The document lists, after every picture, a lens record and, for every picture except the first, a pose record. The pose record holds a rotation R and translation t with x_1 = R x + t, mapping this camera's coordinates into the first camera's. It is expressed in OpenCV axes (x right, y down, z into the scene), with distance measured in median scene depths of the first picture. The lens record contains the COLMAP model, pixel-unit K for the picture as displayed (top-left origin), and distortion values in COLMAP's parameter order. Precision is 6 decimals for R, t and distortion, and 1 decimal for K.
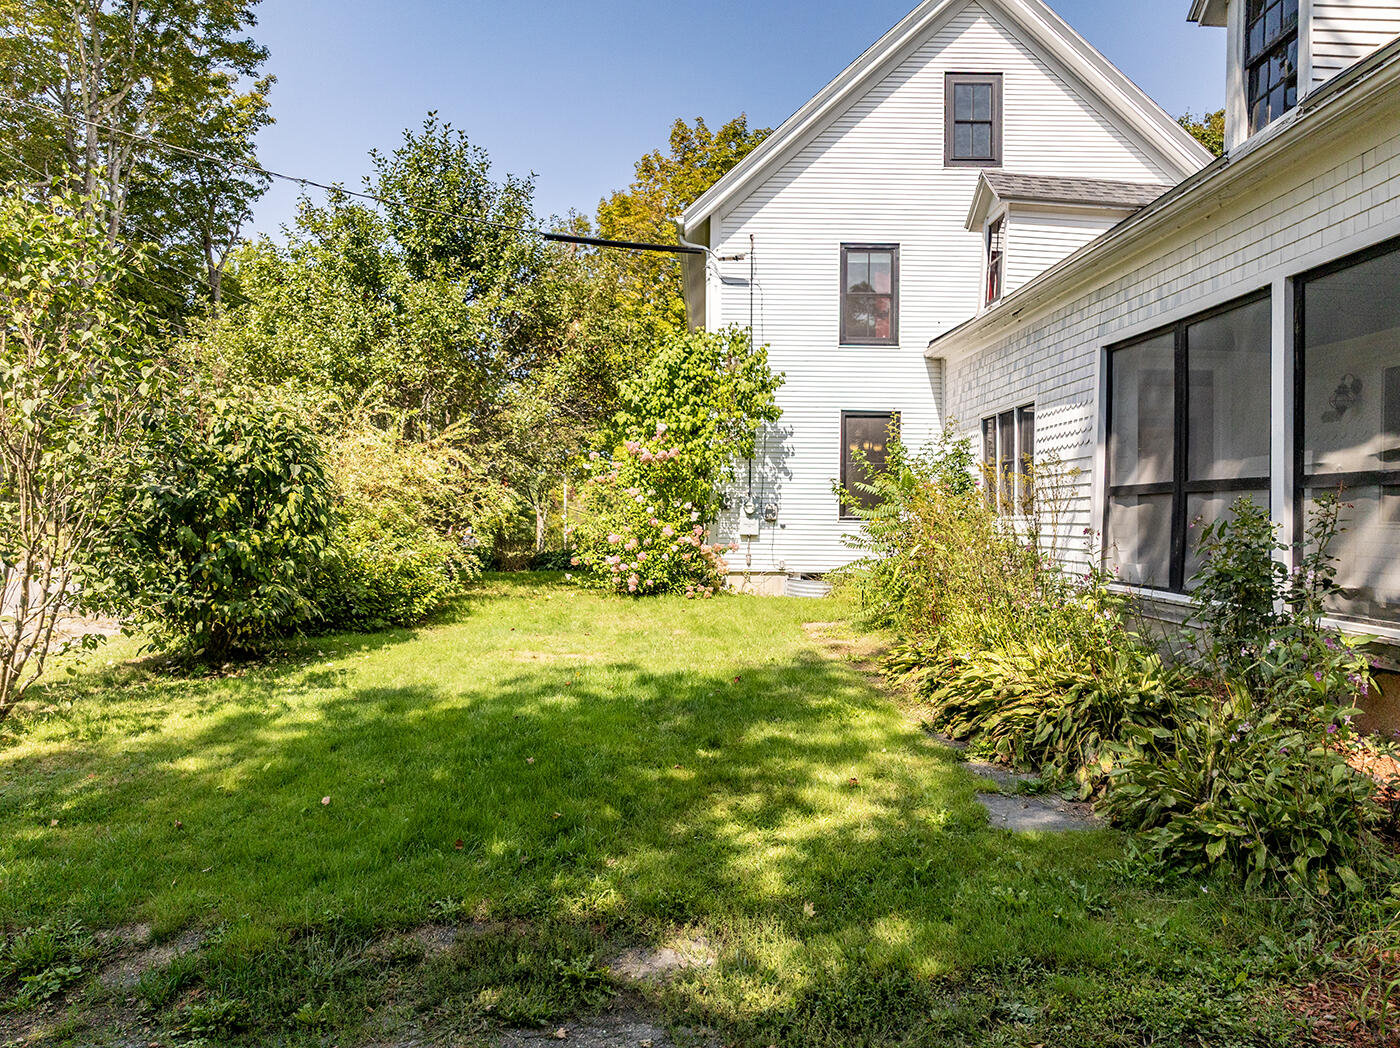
lens RADIAL K [[980.1, 0, 700.0], [0, 980.1, 524.0], [0, 0, 1]] dist [-0.023802, 0.004826]
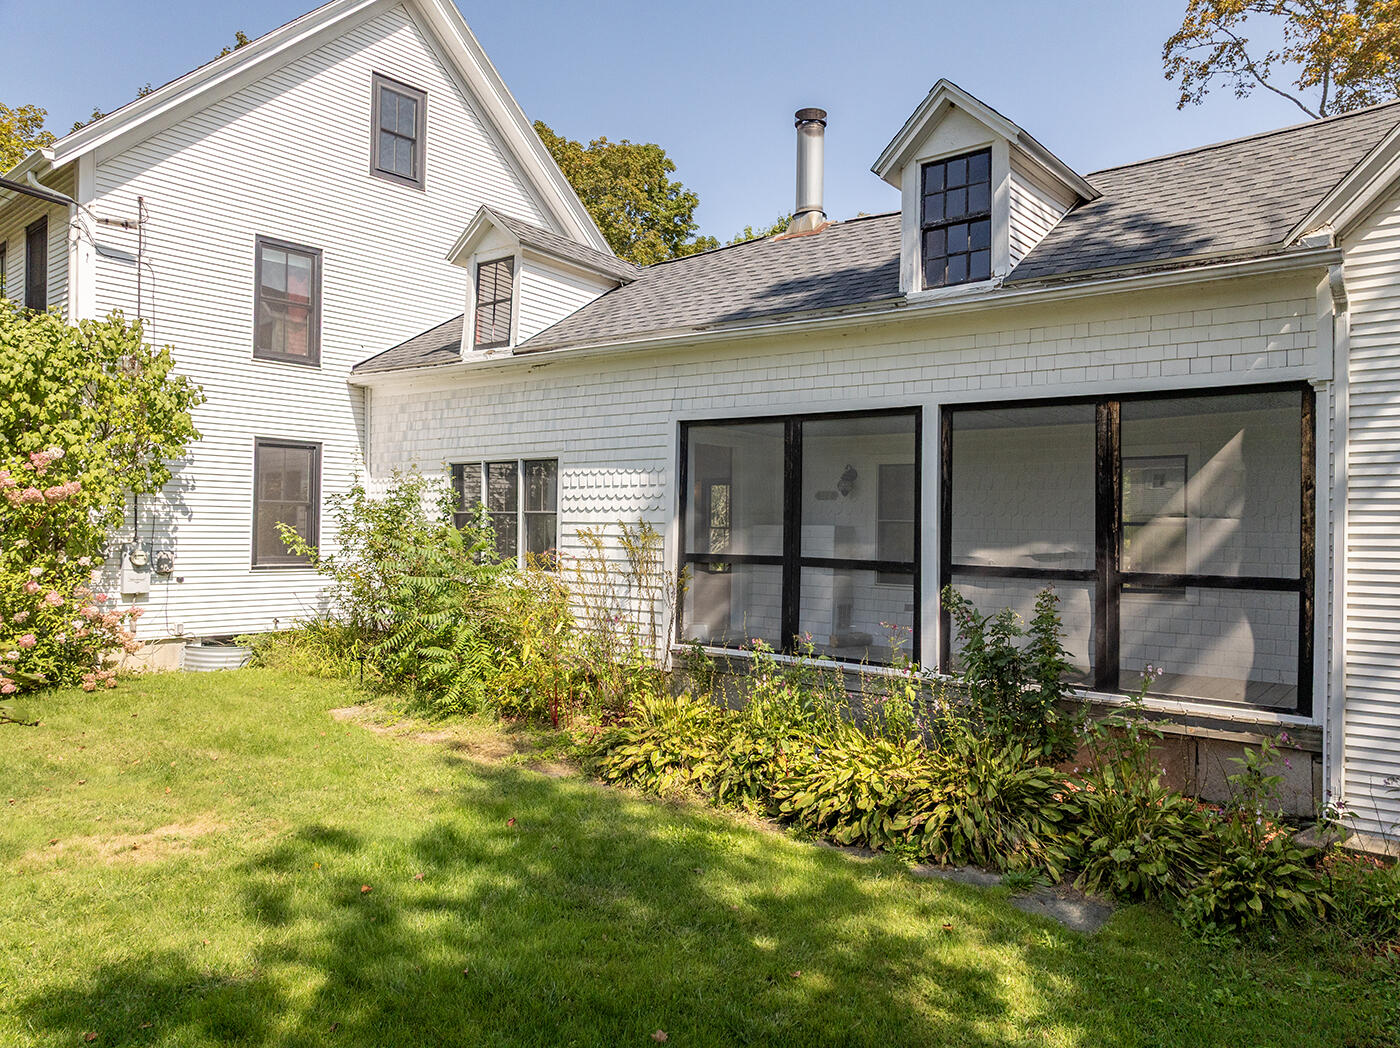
lens RADIAL K [[980.1, 0, 700.0], [0, 980.1, 524.0], [0, 0, 1]] dist [-0.023802, 0.004826]
pose [[0.651720, 0.004202, 0.758448, -0.234819], [-0.003821, 0.999990, -0.002256, -0.042134], [-0.758450, -0.001427, 0.651730, 0.179634]]
